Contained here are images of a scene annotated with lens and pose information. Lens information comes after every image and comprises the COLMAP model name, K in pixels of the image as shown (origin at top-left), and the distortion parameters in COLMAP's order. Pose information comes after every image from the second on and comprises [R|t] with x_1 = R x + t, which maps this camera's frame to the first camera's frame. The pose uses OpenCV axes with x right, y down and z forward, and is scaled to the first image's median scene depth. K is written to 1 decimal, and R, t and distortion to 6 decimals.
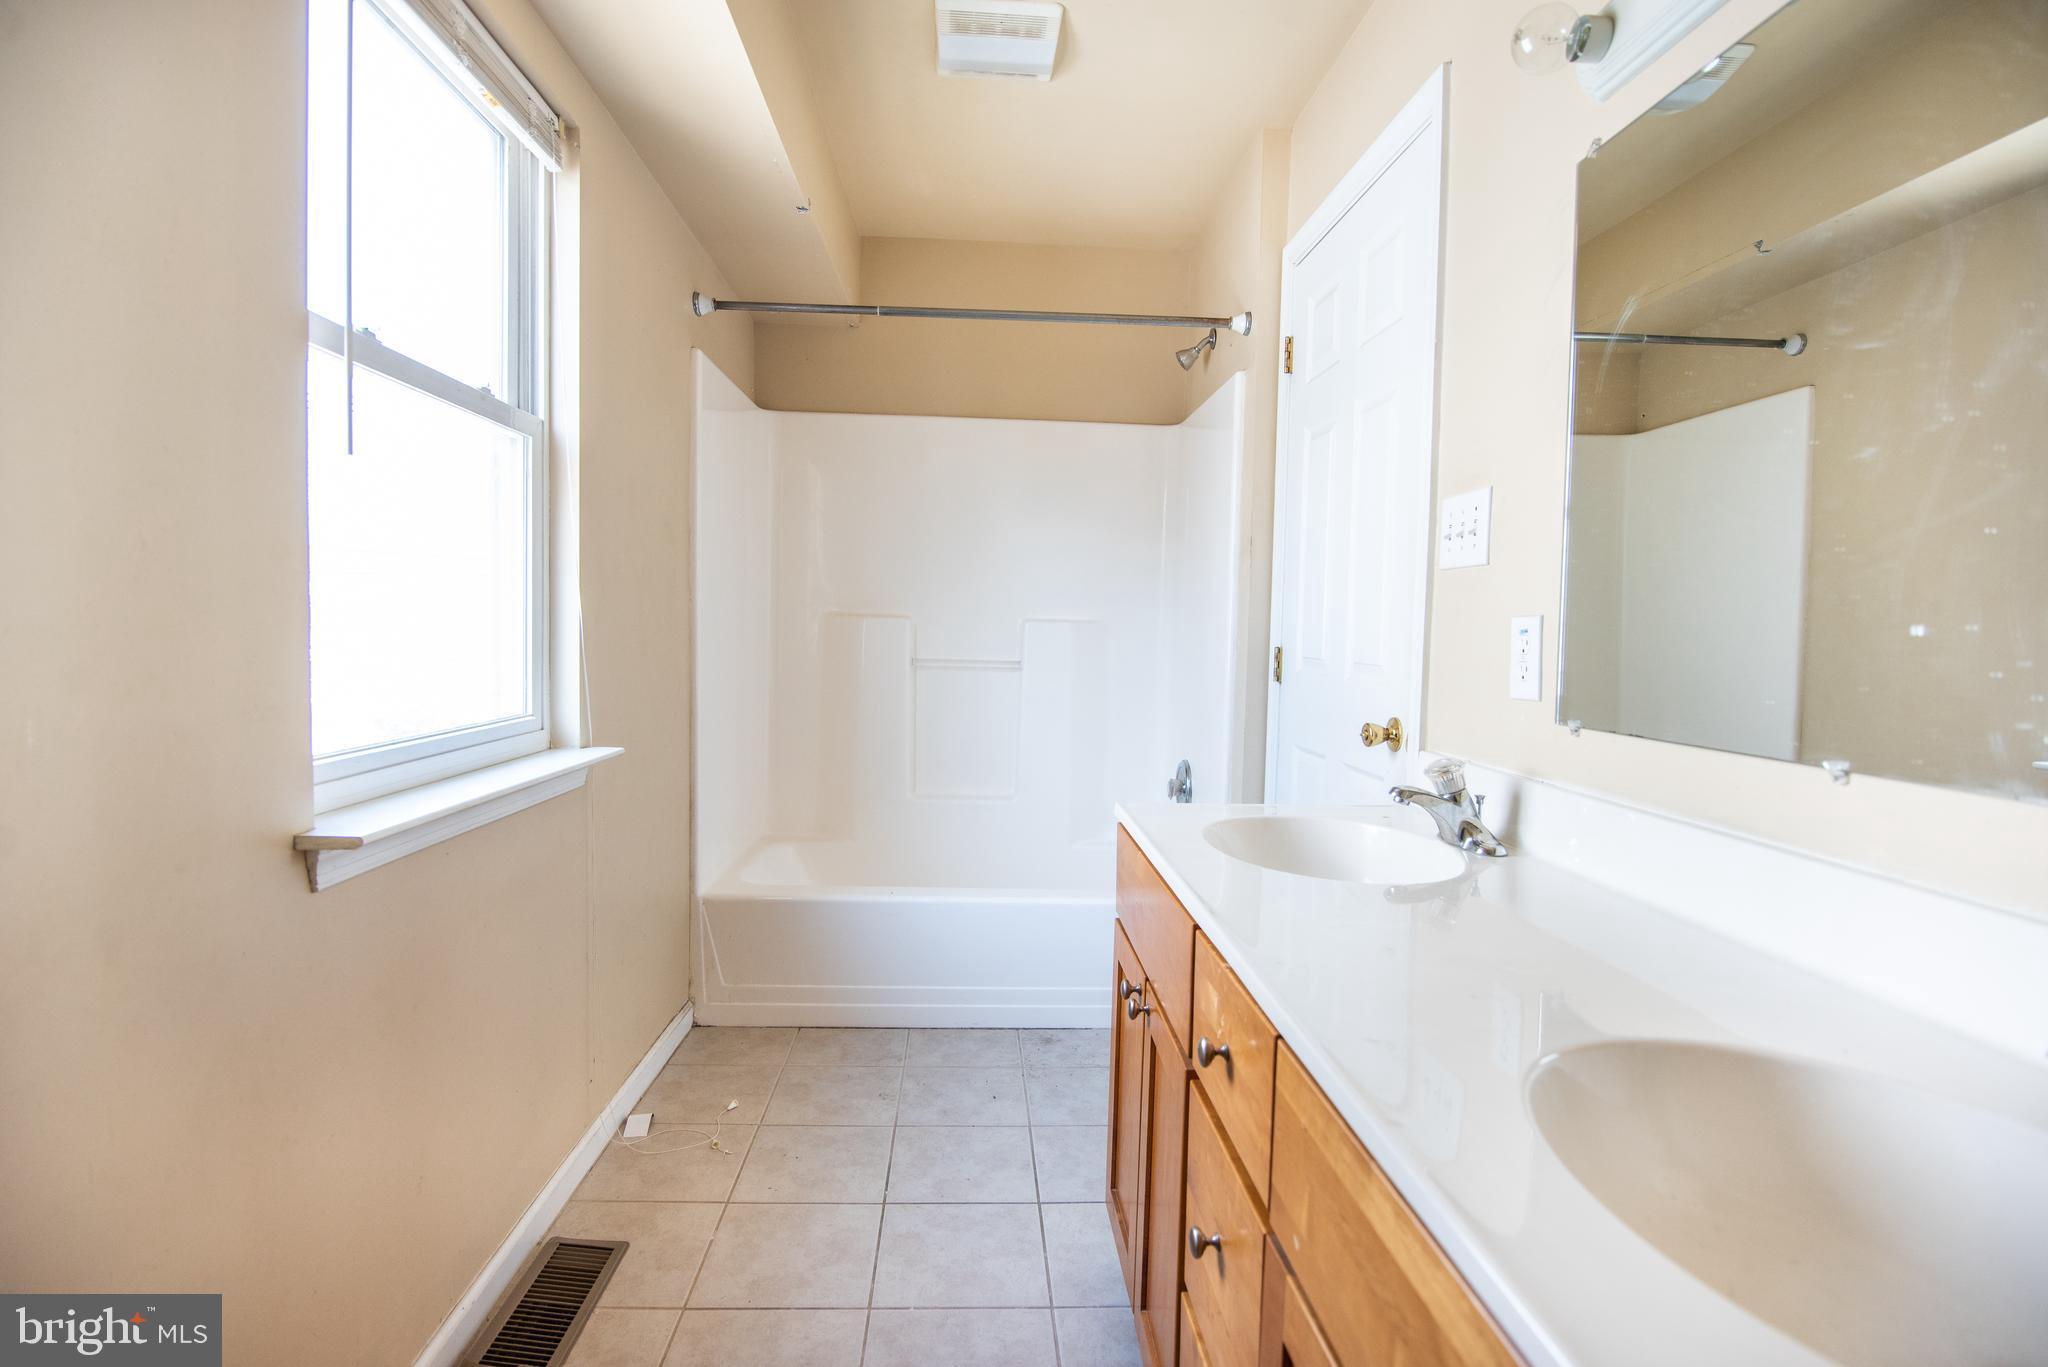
lens RADIAL K [[1000.5, 0, 1021.9], [0, 1000.5, 683.1], [0, 0, 1]] dist [-0.022263, 0.000722]
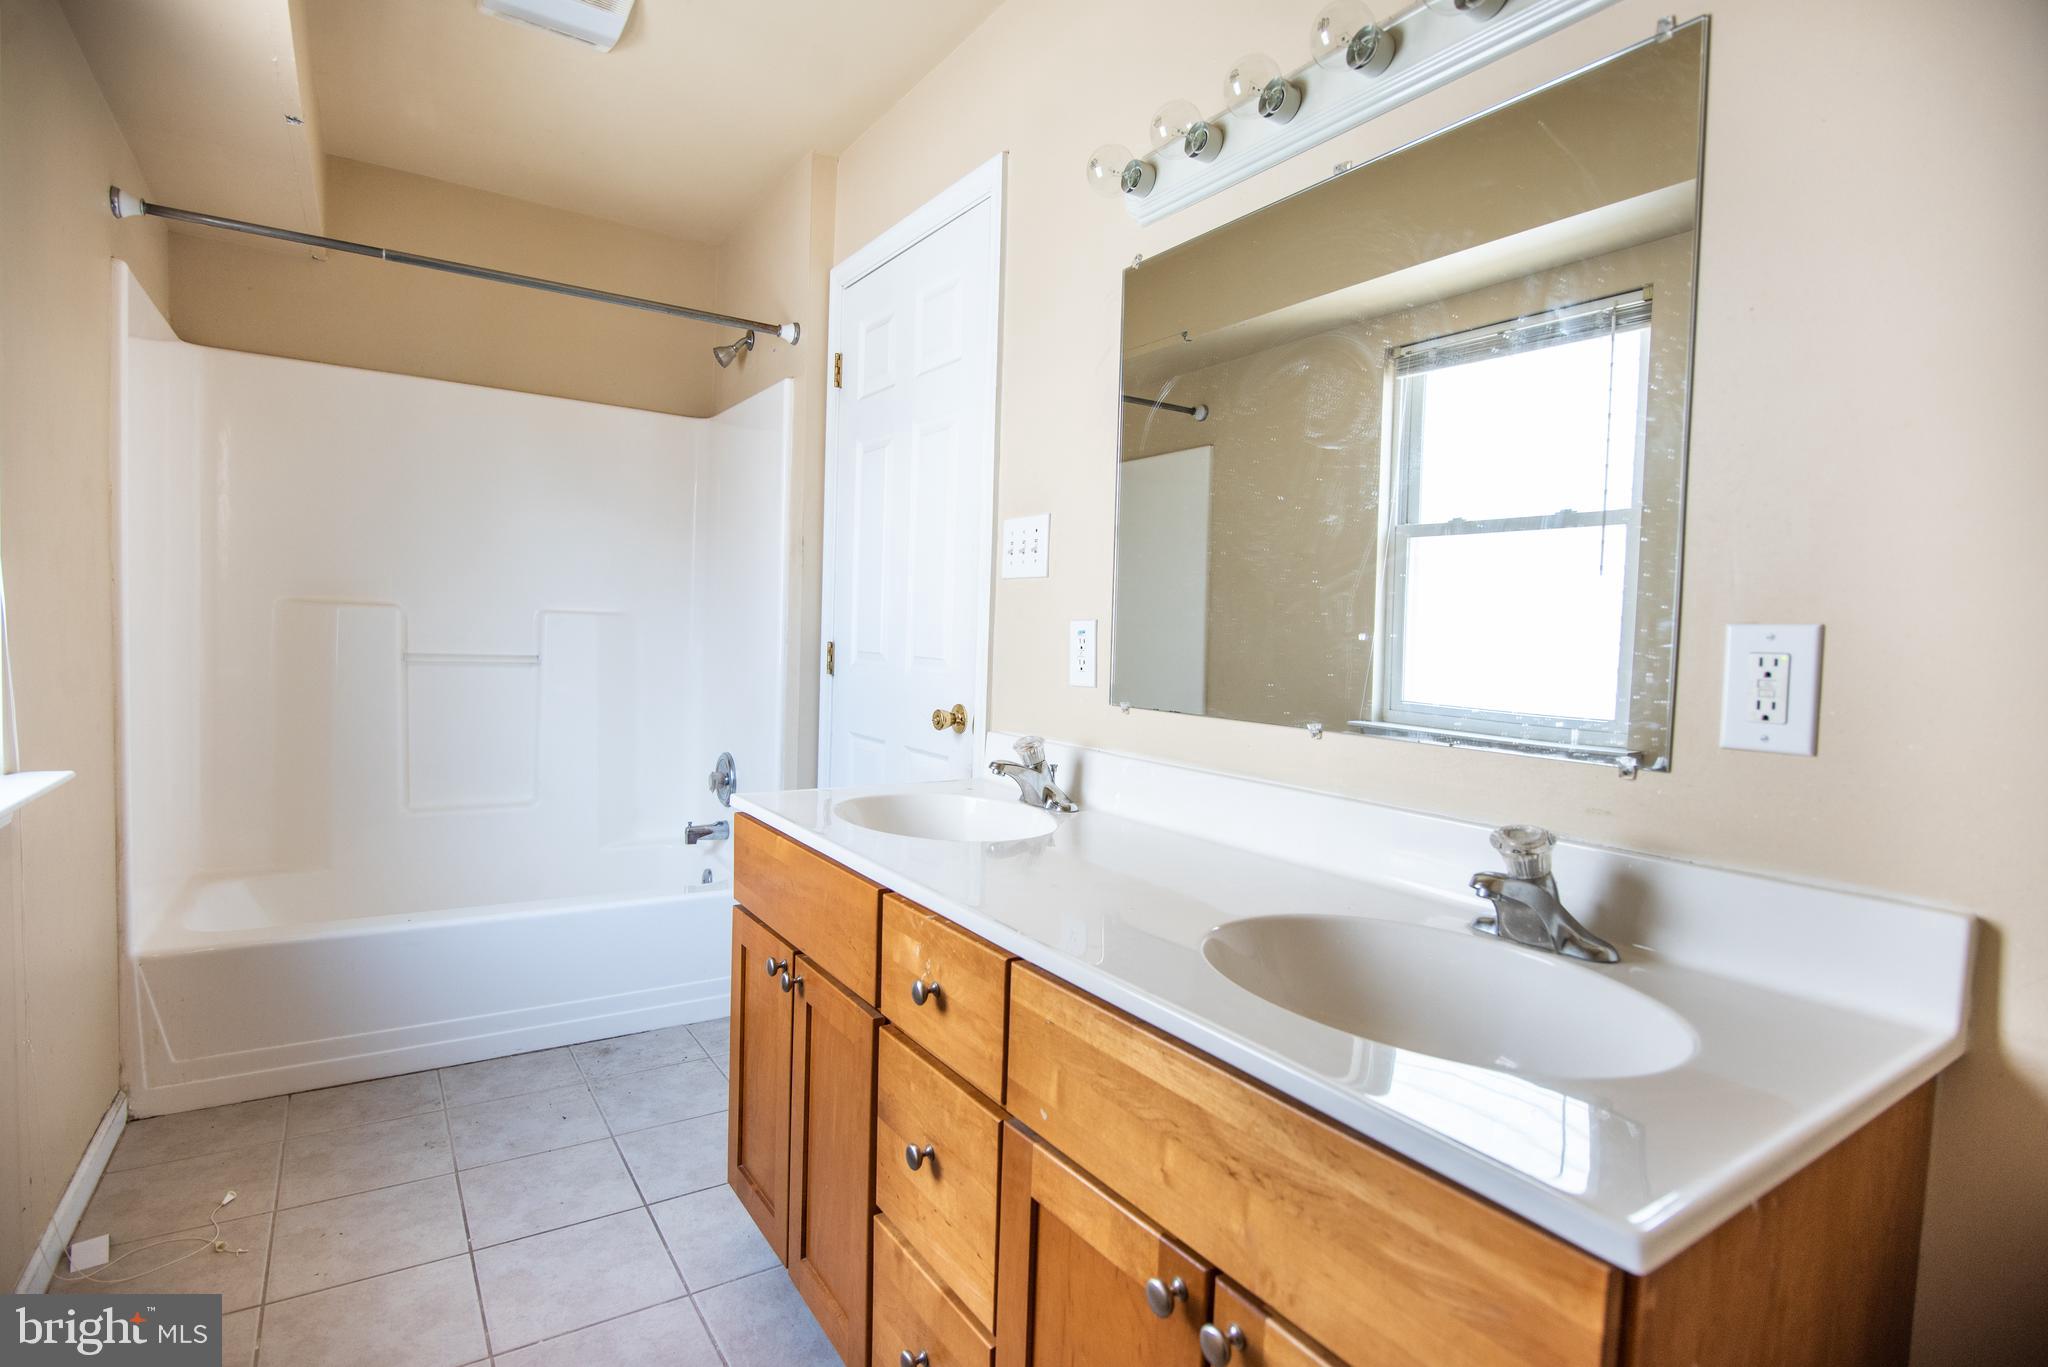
lens RADIAL K [[1000.5, 0, 1018.3], [0, 1000.5, 682.5], [0, 0, 1]] dist [-0.022263, 0.000722]
pose [[0.860036, -0.017522, 0.509933, -0.131153], [0.013546, 0.999842, 0.011511, -0.002524], [-0.510054, -0.002993, 0.860137, -0.028502]]
